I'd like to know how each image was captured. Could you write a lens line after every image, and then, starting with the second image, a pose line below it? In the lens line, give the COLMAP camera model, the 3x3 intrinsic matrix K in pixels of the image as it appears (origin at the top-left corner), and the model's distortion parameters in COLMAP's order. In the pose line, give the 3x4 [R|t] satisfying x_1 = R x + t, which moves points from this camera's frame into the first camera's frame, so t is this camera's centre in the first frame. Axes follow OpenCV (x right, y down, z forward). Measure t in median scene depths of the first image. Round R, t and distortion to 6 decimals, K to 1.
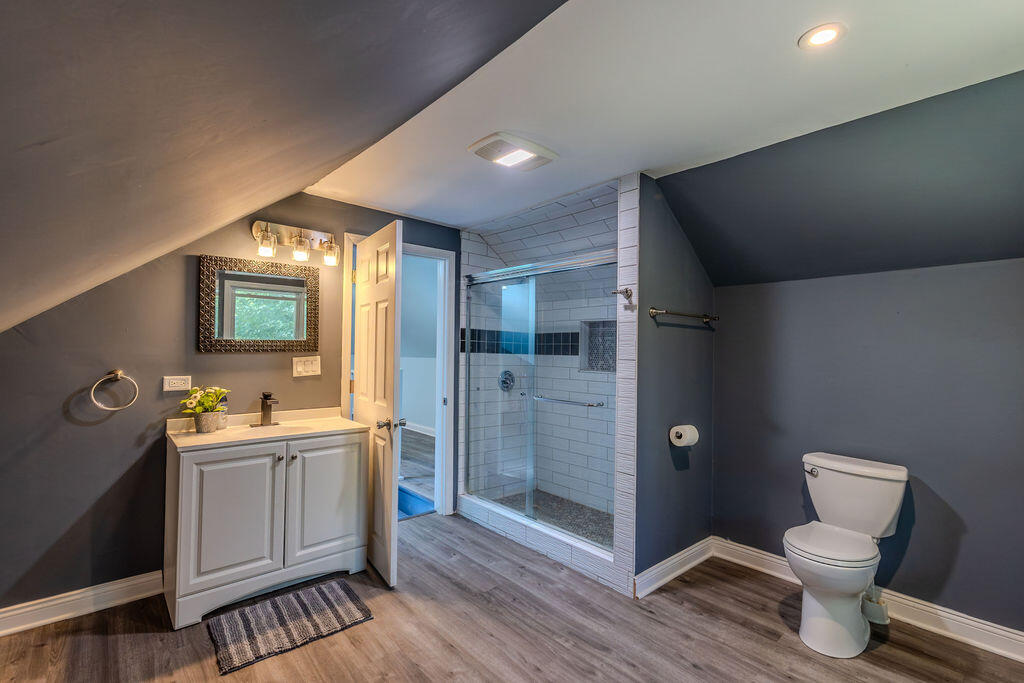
lens RADIAL K [[471.8, 0, 511.6], [0, 471.8, 341.6], [0, 0, 1]] dist [0.010485, -0.005105]
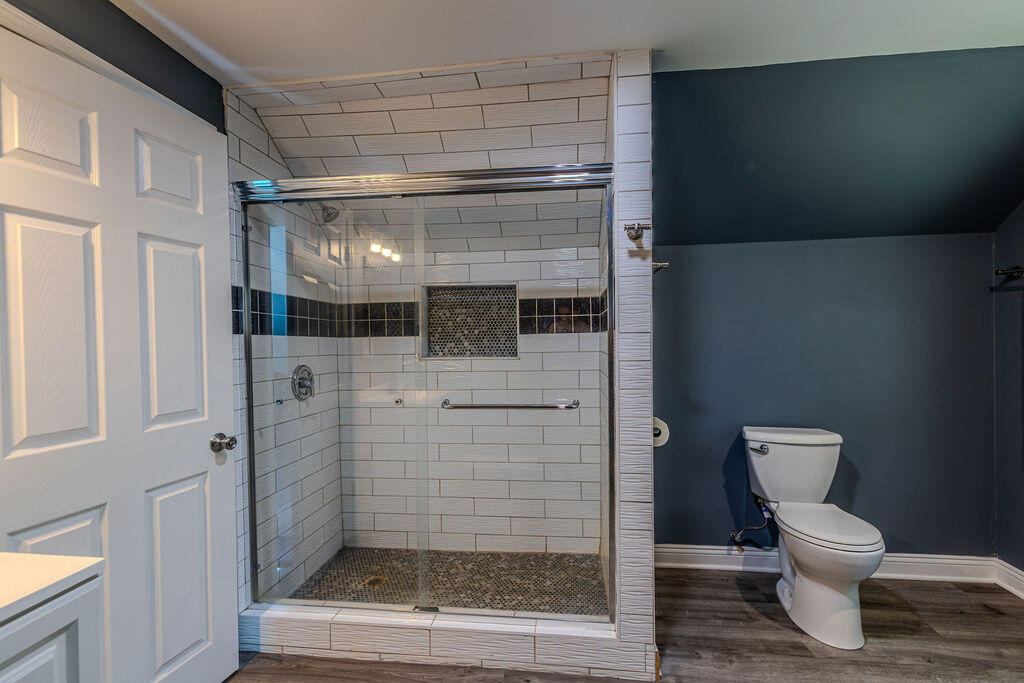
lens RADIAL K [[471.8, 0, 513.3], [0, 471.8, 343.3], [0, 0, 1]] dist [0.010485, -0.005105]
pose [[0.741467, -0.033326, 0.670161, -0.267483], [0.013454, 0.999303, 0.034809, 0.022755], [-0.670854, -0.016794, 0.741399, 0.504831]]
